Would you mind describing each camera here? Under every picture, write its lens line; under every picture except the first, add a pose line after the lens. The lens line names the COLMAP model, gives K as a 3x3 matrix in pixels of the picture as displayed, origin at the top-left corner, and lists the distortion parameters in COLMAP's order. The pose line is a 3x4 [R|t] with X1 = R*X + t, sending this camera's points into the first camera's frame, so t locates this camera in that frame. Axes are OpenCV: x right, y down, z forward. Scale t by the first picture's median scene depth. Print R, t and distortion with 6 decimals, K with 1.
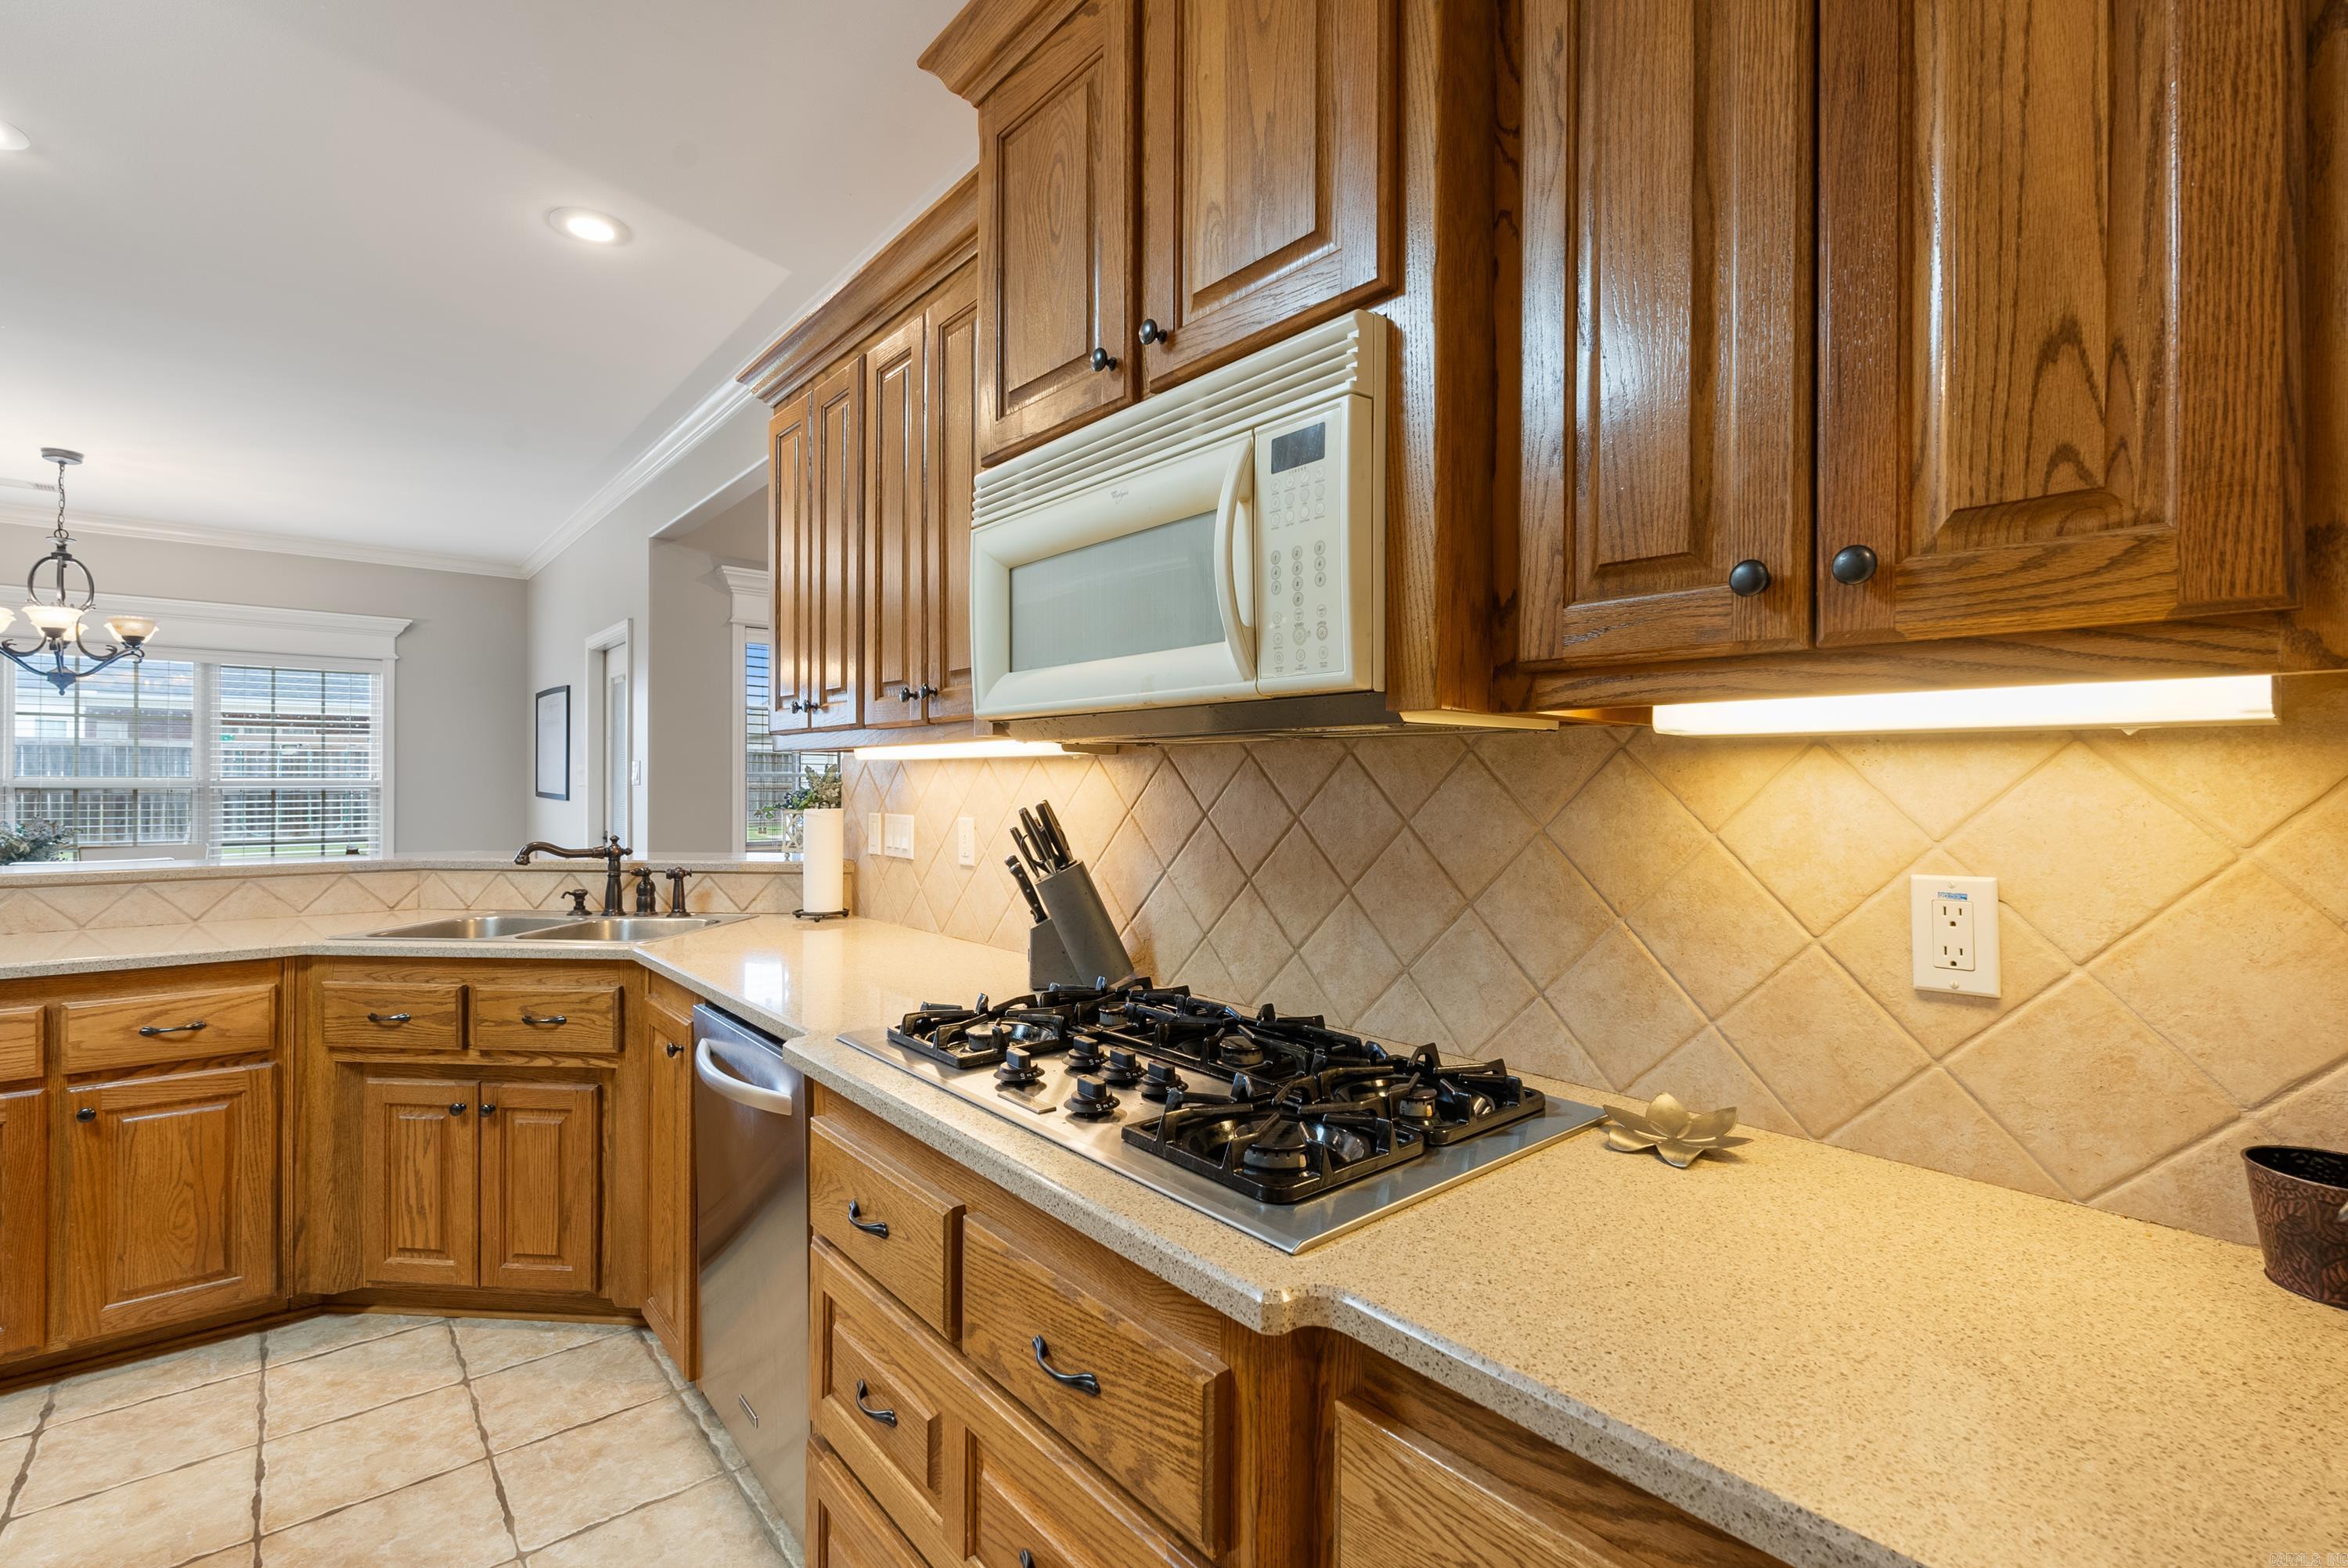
lens RADIAL K [[1037.5, 0, 1181.2], [0, 1037.5, 772.4], [0, 0, 1]] dist [-0.004911, -0.000175]
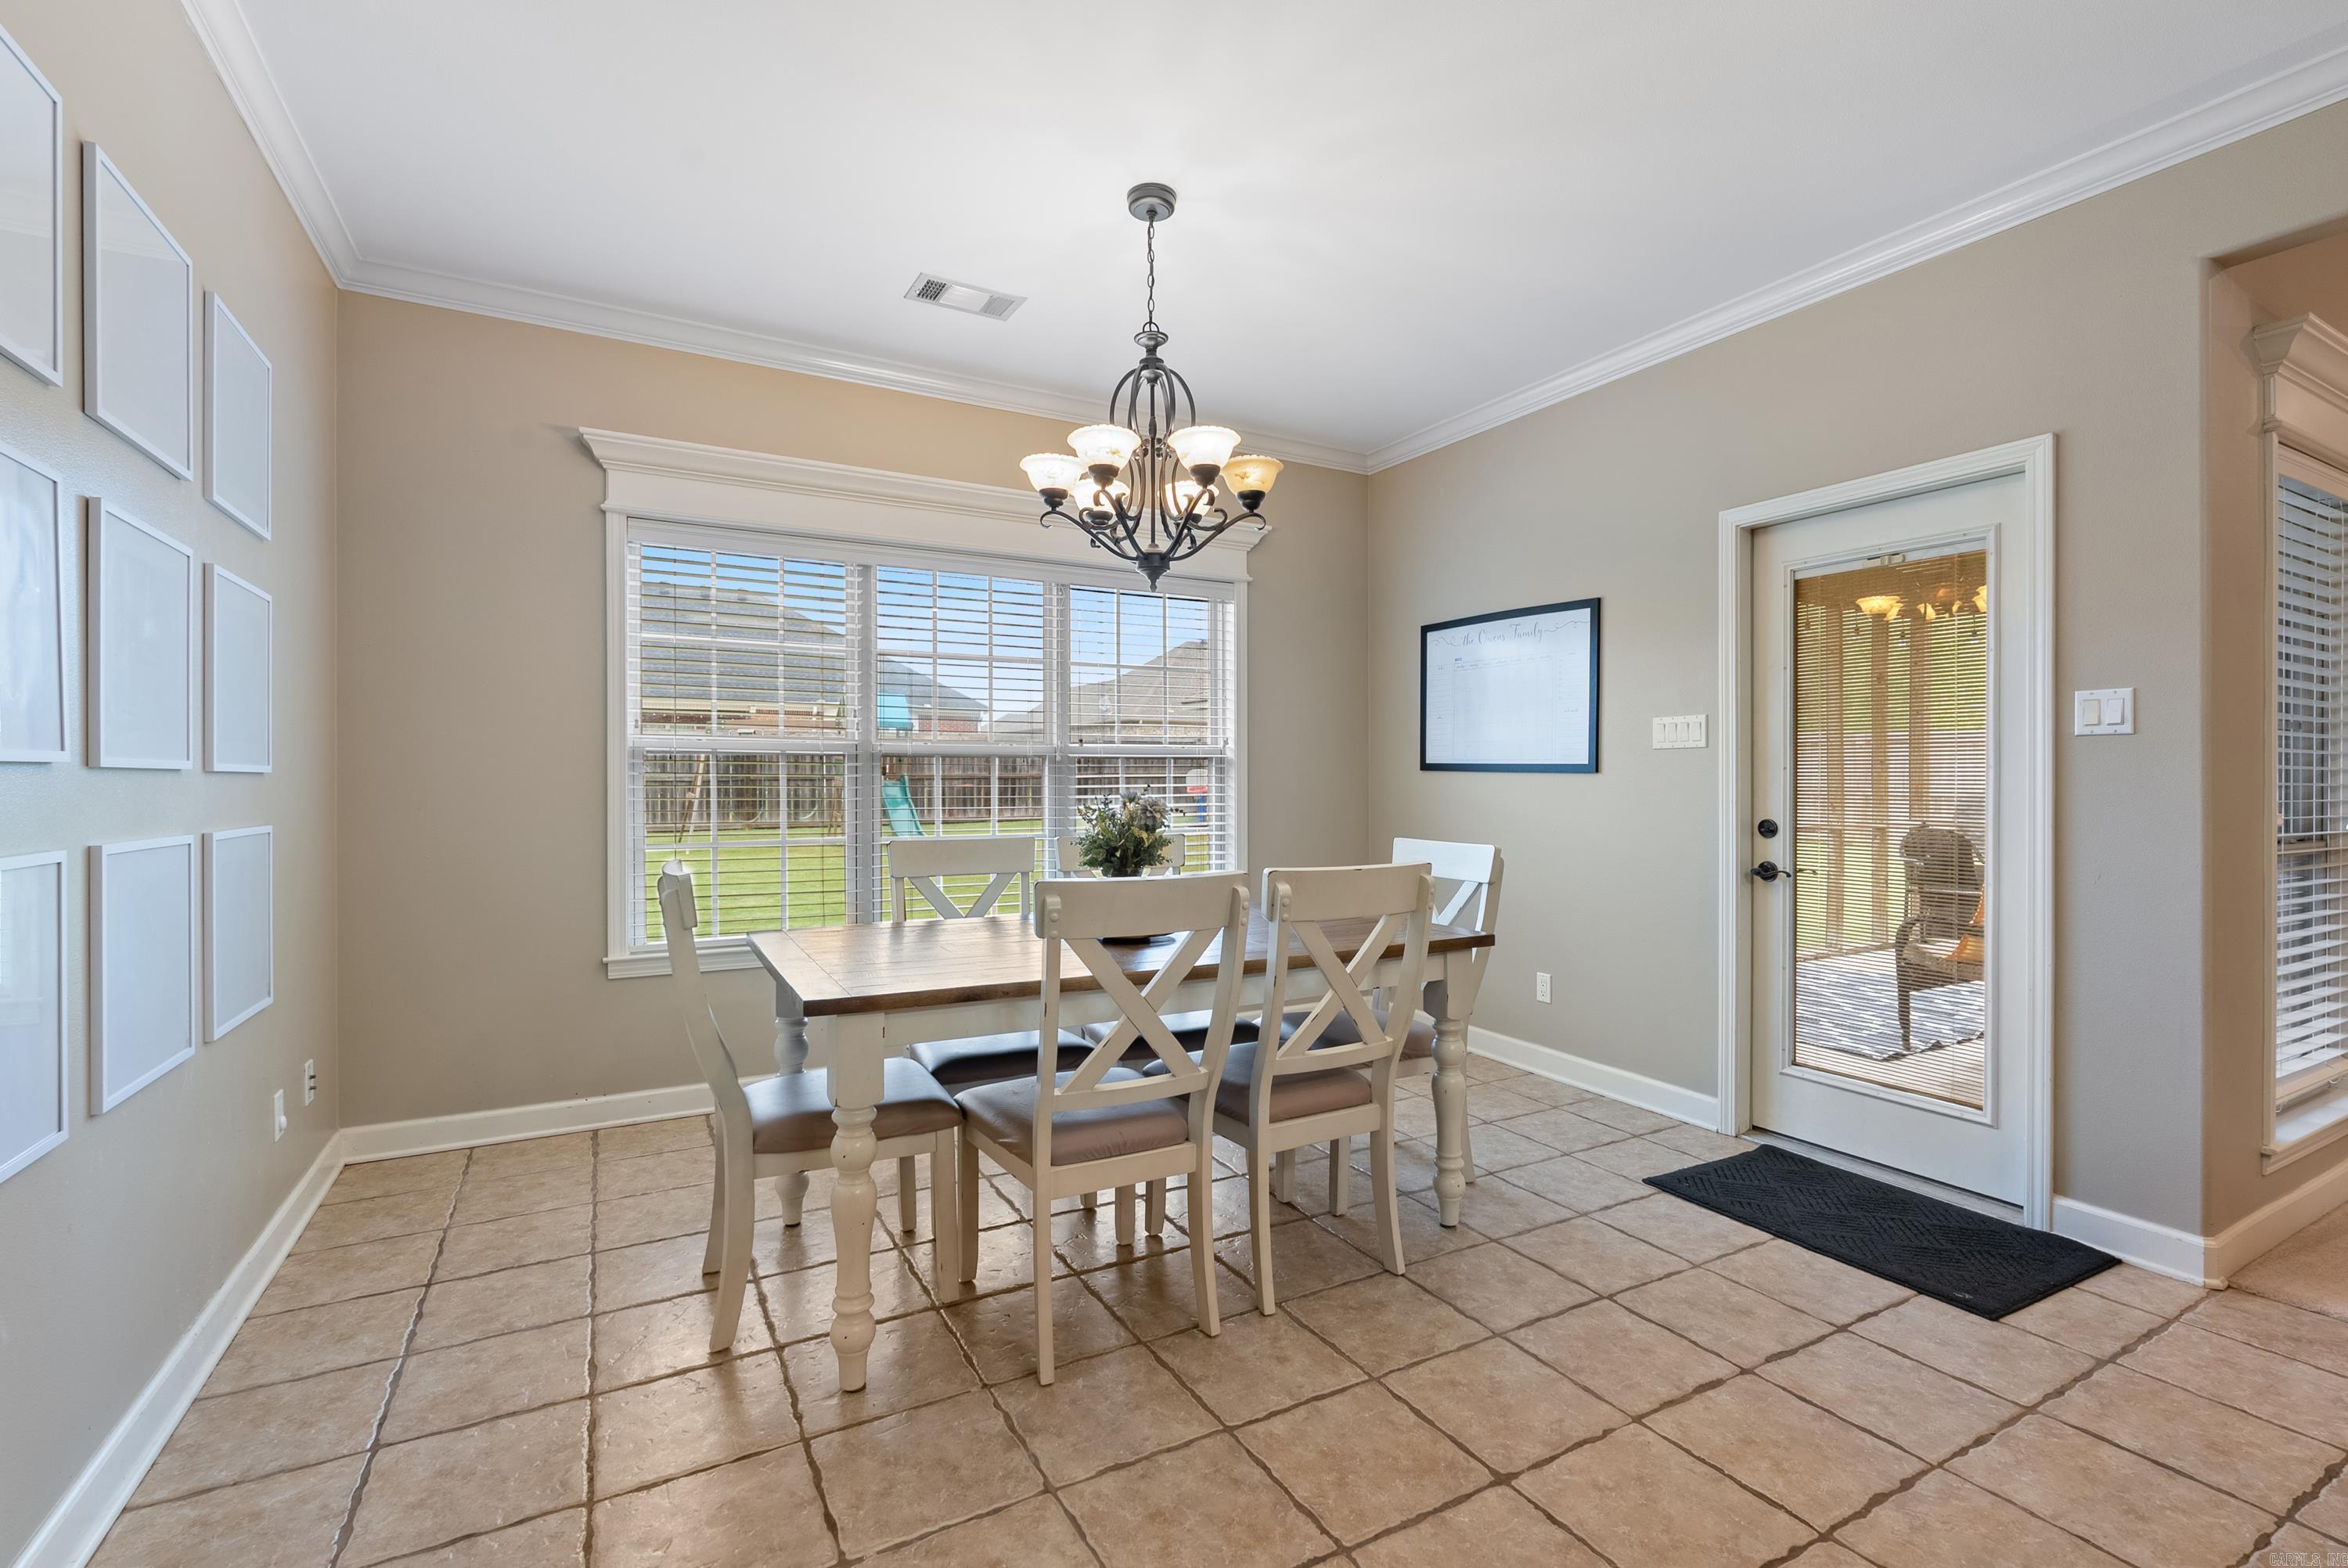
lens RADIAL K [[1026.7, 0, 1170.3], [0, 1026.7, 779.7], [0, 0, 1]] dist [-0.001199, 0.000047]
pose [[0.977770, 0.001712, -0.209673, -1.939120], [0.001339, 0.999895, 0.014407, 0.058475], [0.209676, -0.014367, 0.977665, 0.820685]]
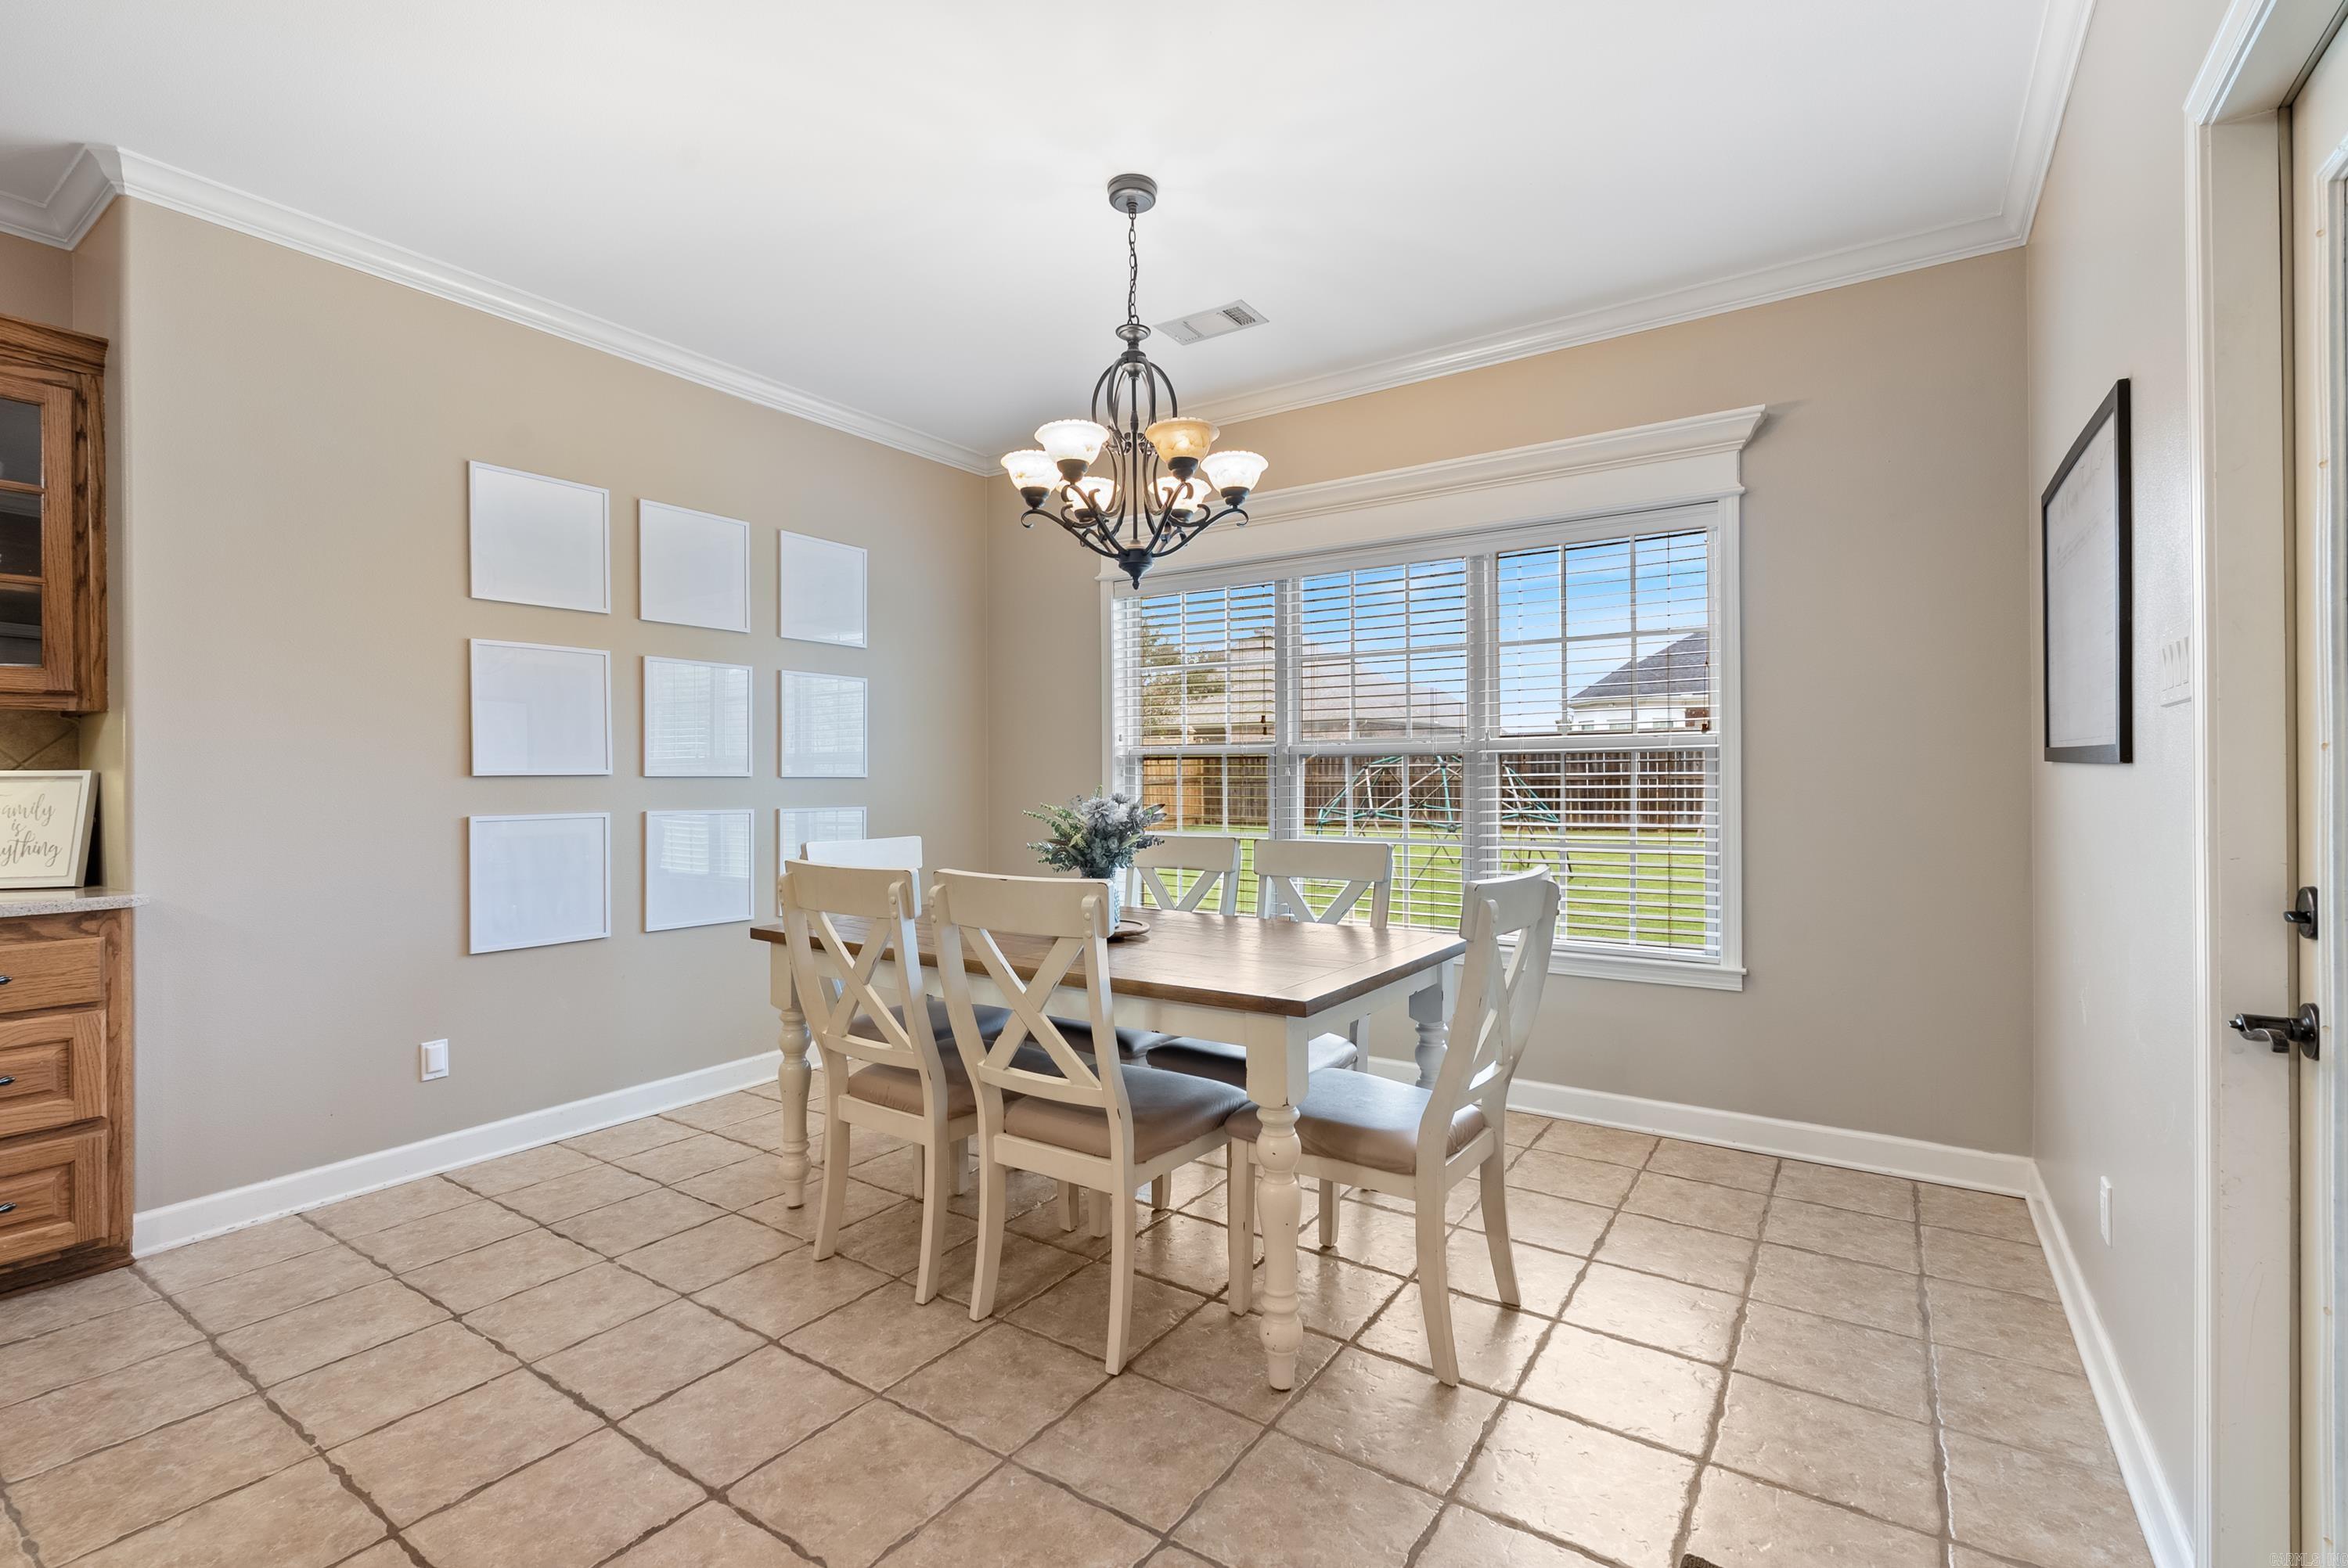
lens RADIAL K [[1037.5, 0, 1181.2], [0, 1037.5, 772.4], [0, 0, 1]] dist [-0.004911, -0.000175]
pose [[0.265081, -0.006712, -0.964203, -1.013169], [0.016689, 0.999858, -0.002372, 0.070180], [0.964082, -0.015463, 0.265155, 1.765383]]
